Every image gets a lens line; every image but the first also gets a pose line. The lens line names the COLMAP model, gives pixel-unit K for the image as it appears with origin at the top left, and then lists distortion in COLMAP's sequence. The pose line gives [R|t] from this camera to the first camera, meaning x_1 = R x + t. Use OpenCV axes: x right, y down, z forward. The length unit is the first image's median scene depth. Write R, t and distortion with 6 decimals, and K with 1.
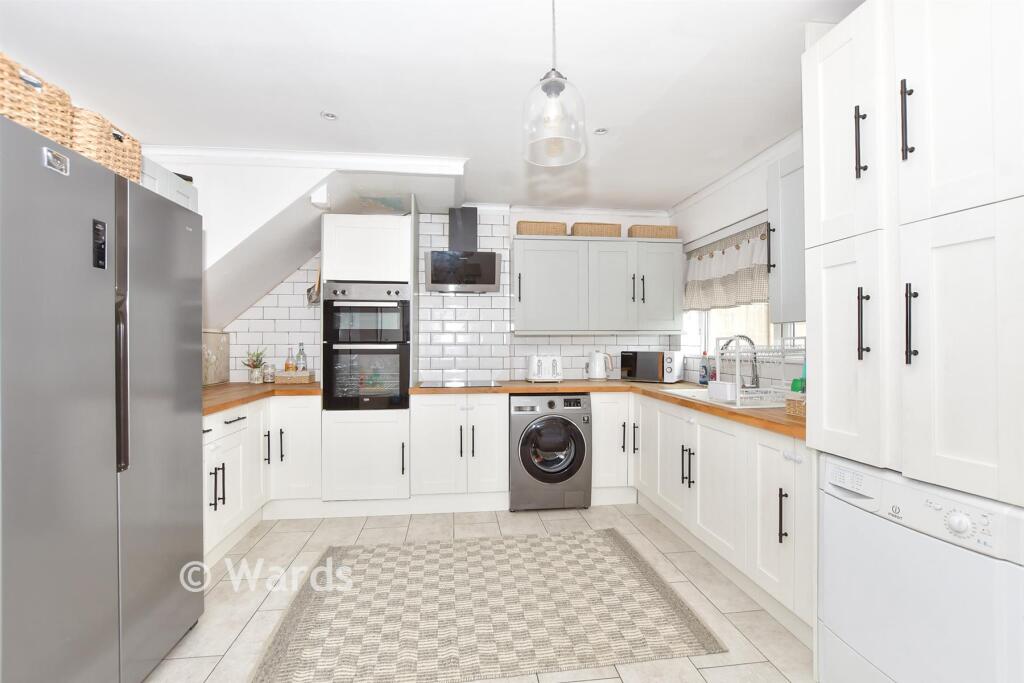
lens RADIAL K [[453.8, 0, 509.6], [0, 453.8, 343.2], [0, 0, 1]] dist [-0.020519, 0.000106]
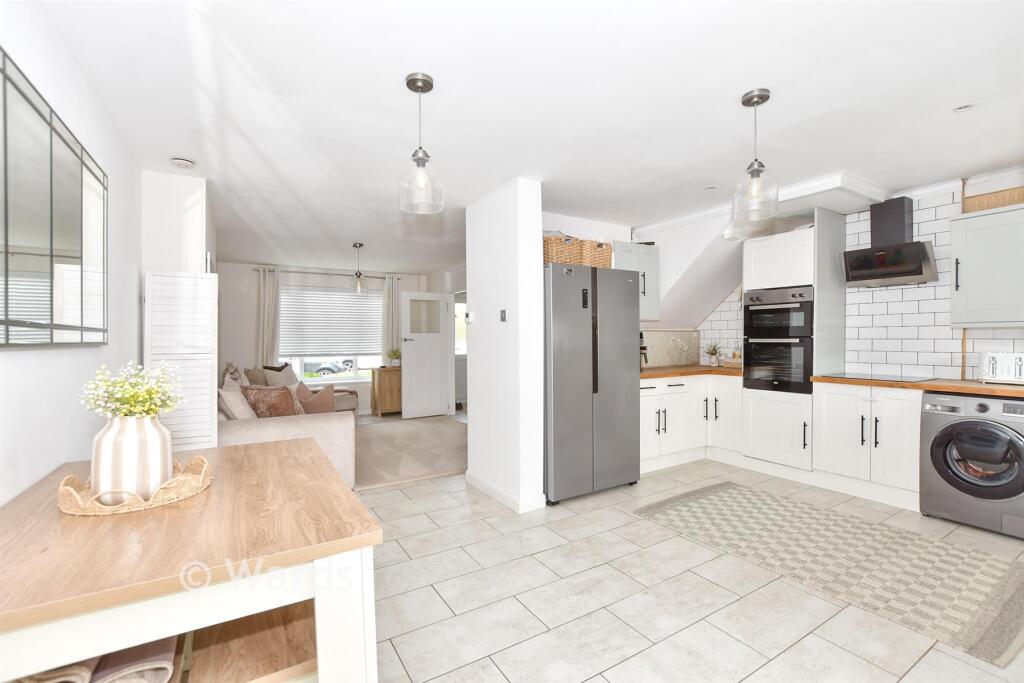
lens RADIAL K [[453.8, 0, 509.6], [0, 453.8, 343.2], [0, 0, 1]] dist [-0.020519, 0.000106]
pose [[0.408268, 0.008991, -0.912818, 0.620566], [0.004330, 0.999921, 0.011786, -0.003137], [0.912852, -0.008764, 0.408197, -0.212153]]
